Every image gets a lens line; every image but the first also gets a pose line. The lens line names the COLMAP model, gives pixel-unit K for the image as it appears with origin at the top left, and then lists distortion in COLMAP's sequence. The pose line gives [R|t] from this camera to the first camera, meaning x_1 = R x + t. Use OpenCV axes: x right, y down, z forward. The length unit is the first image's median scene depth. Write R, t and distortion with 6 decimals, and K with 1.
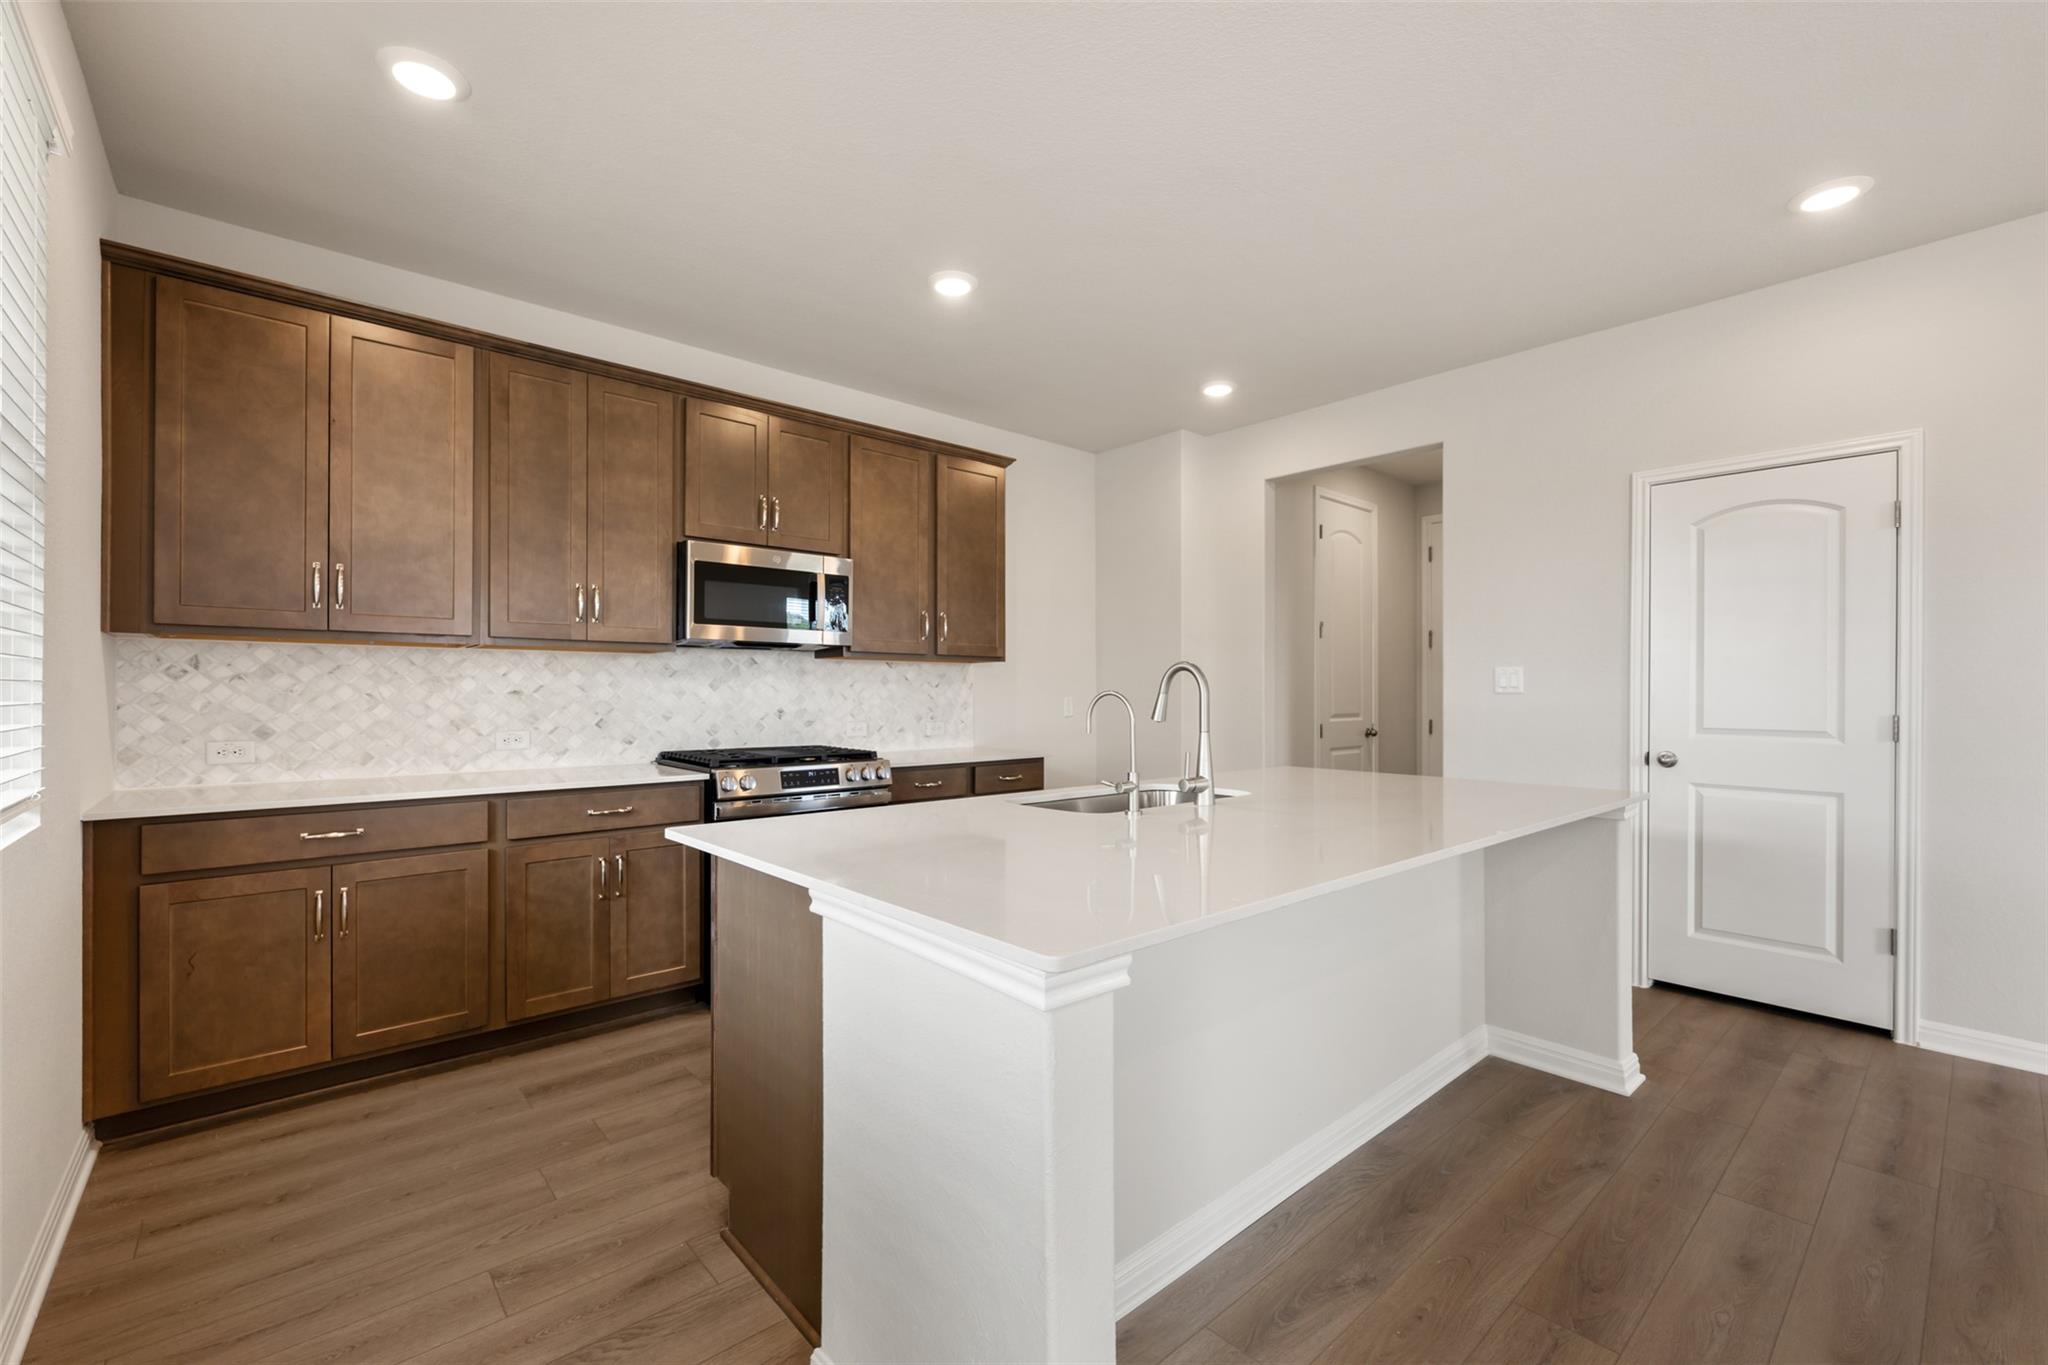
lens RADIAL K [[854.4, 0, 1024.8], [0, 854.4, 692.7], [0, 0, 1]] dist [0.000715, -0.000211]
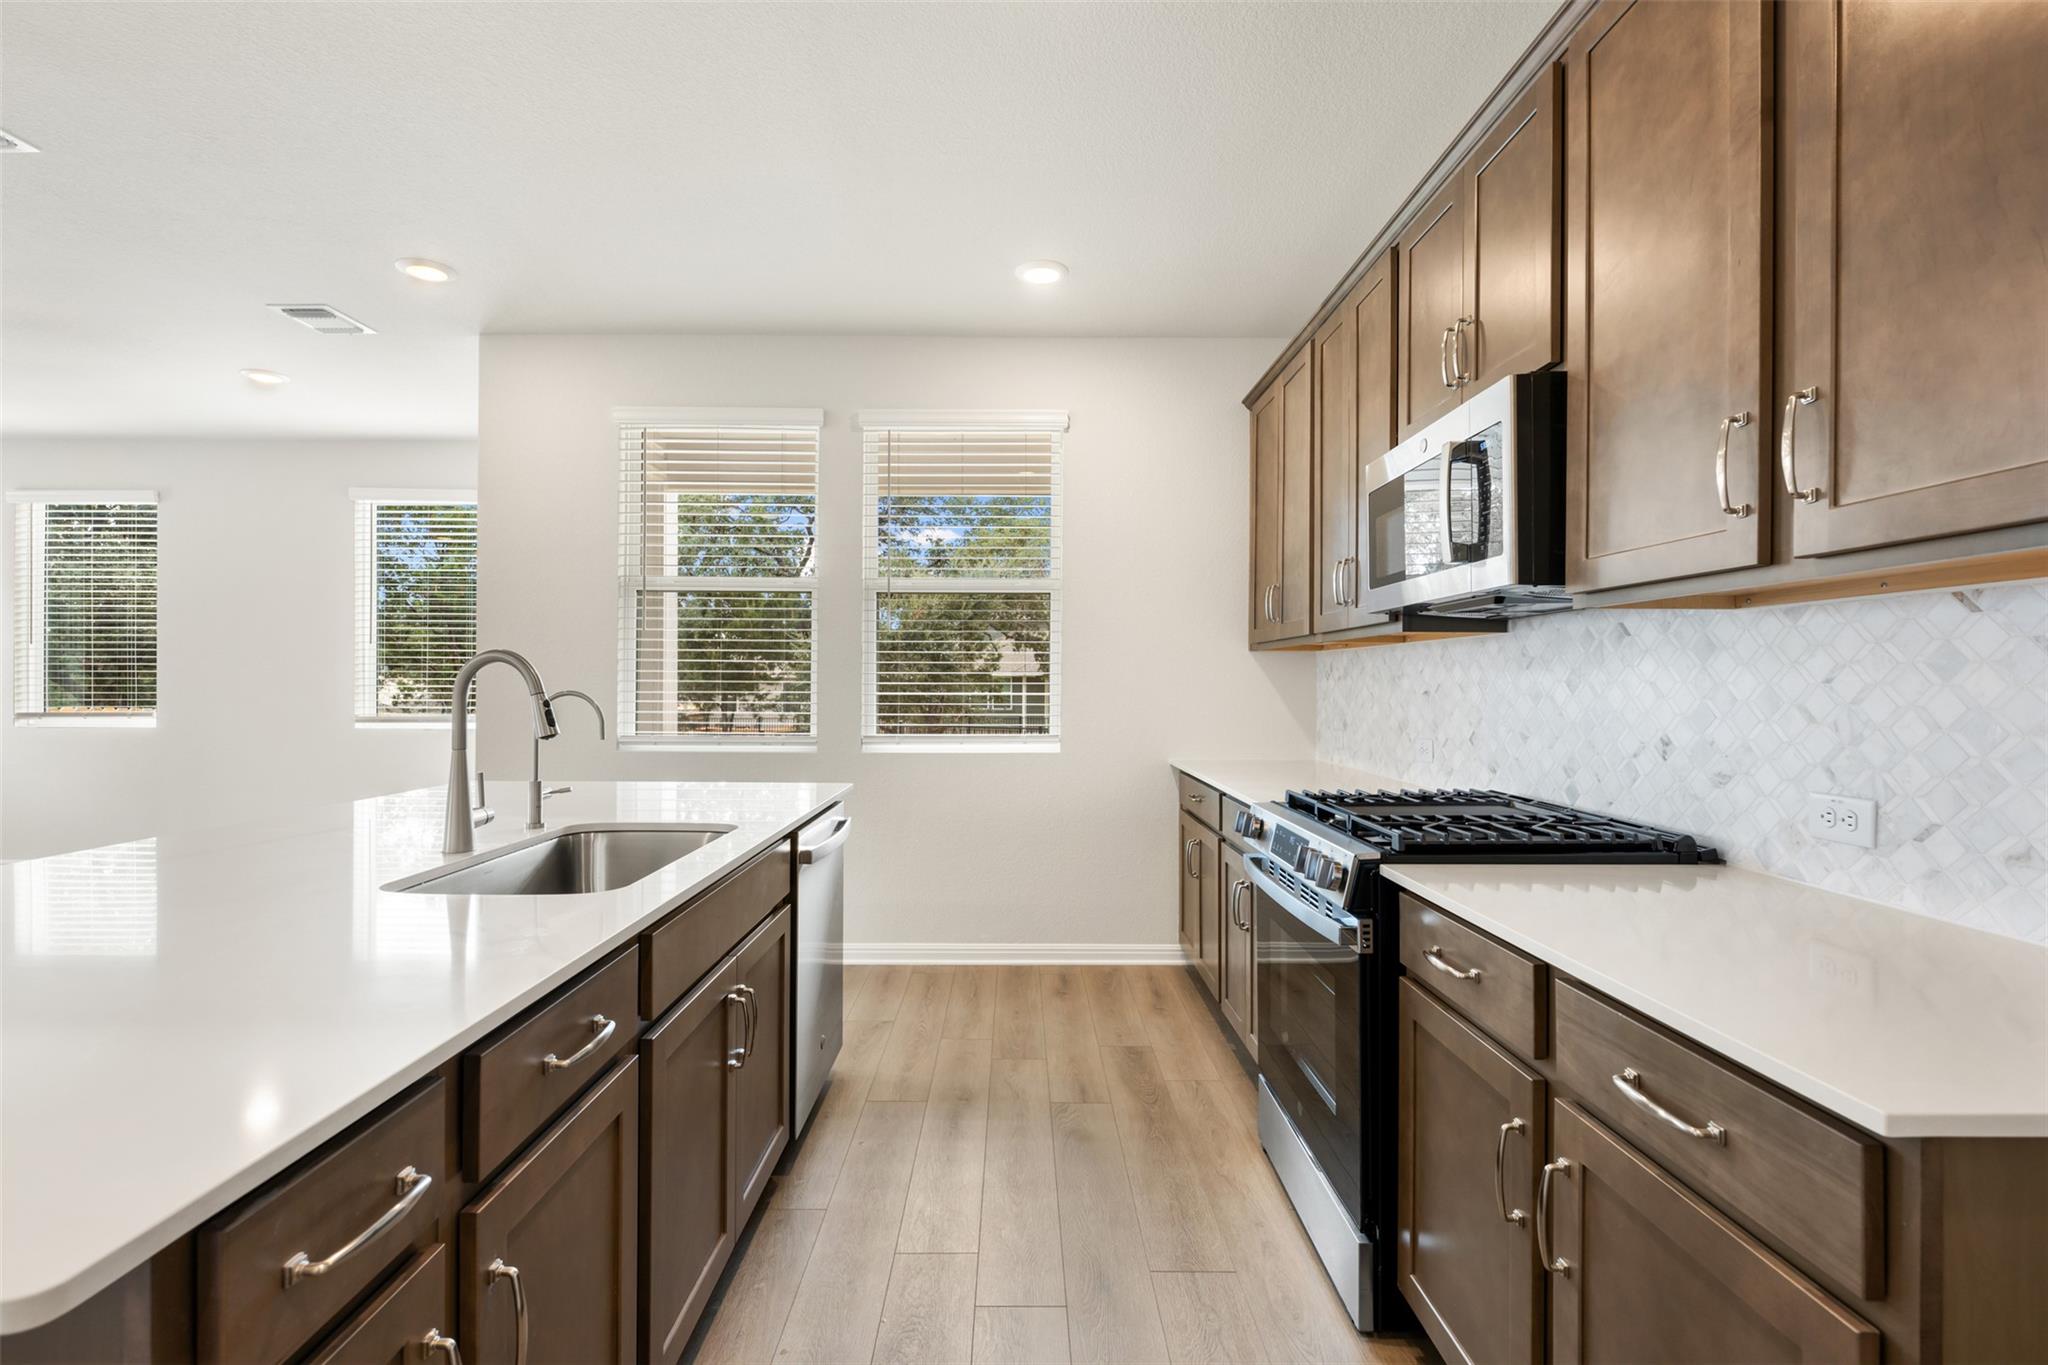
lens RADIAL K [[932.6, 0, 1021.8], [0, 932.6, 678.6], [0, 0, 1]] dist [-0.000516, -0.000184]
pose [[-0.659843, -0.006780, -0.751373, 0.330651], [-0.004590, 0.999977, -0.004993, -0.007182], [0.751389, 0.000154, -0.659859, 1.276733]]
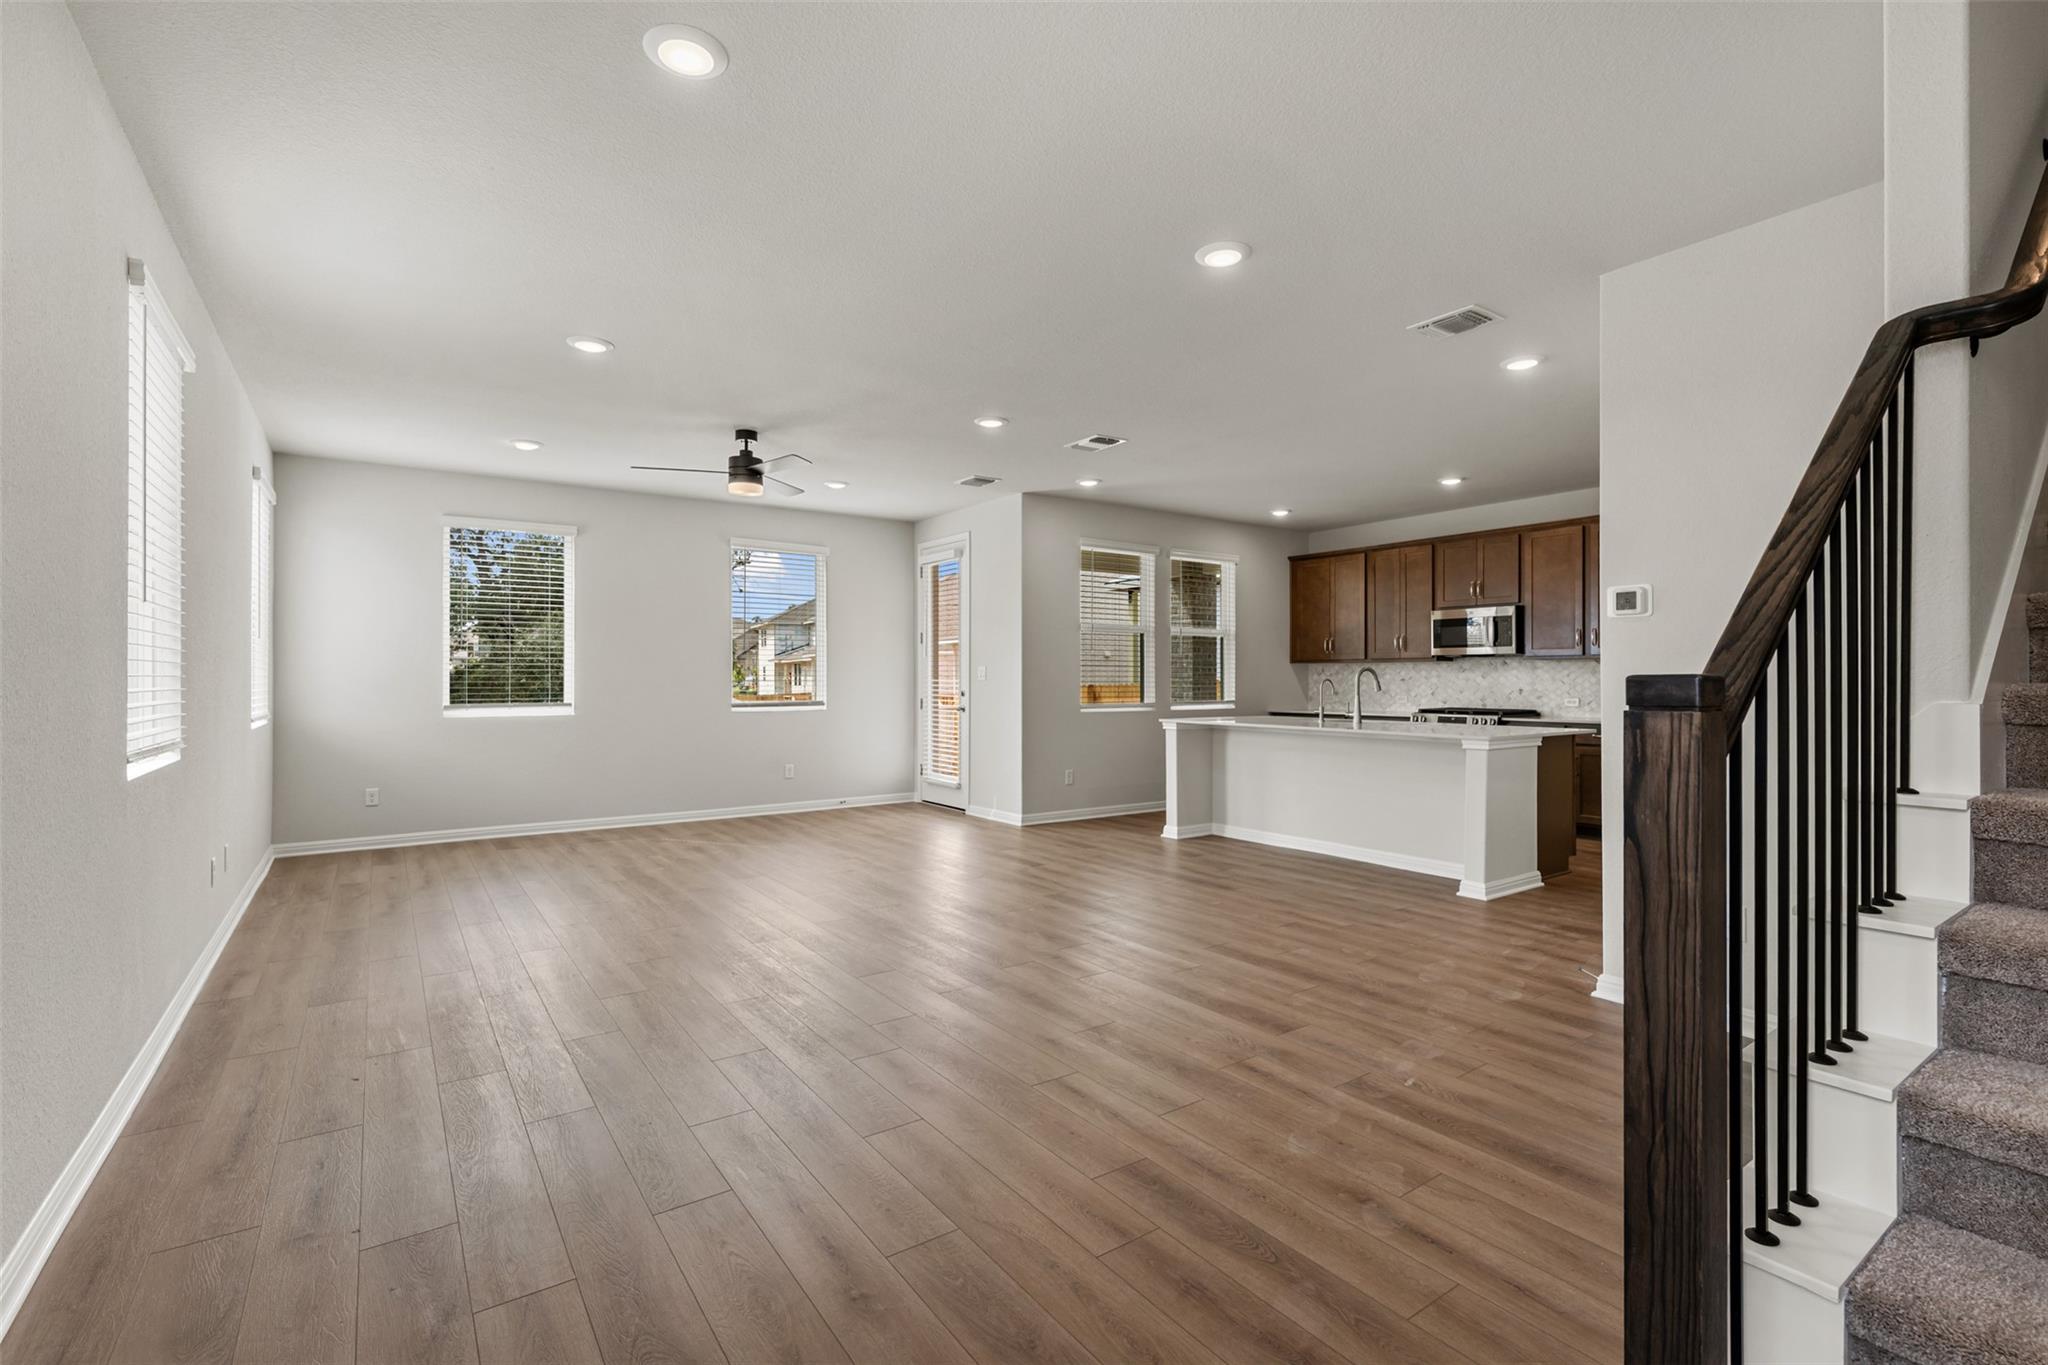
lens RADIAL K [[924.3, 0, 1020.2], [0, 924.3, 681.4], [0, 0, 1]] dist [-0.002285, -0.000377]
pose [[-0.111926, 0.000535, -0.993716, 2.103040], [0.000865, 1.000000, 0.000441, 0.002562], [0.993716, -0.000811, -0.111927, 0.208200]]
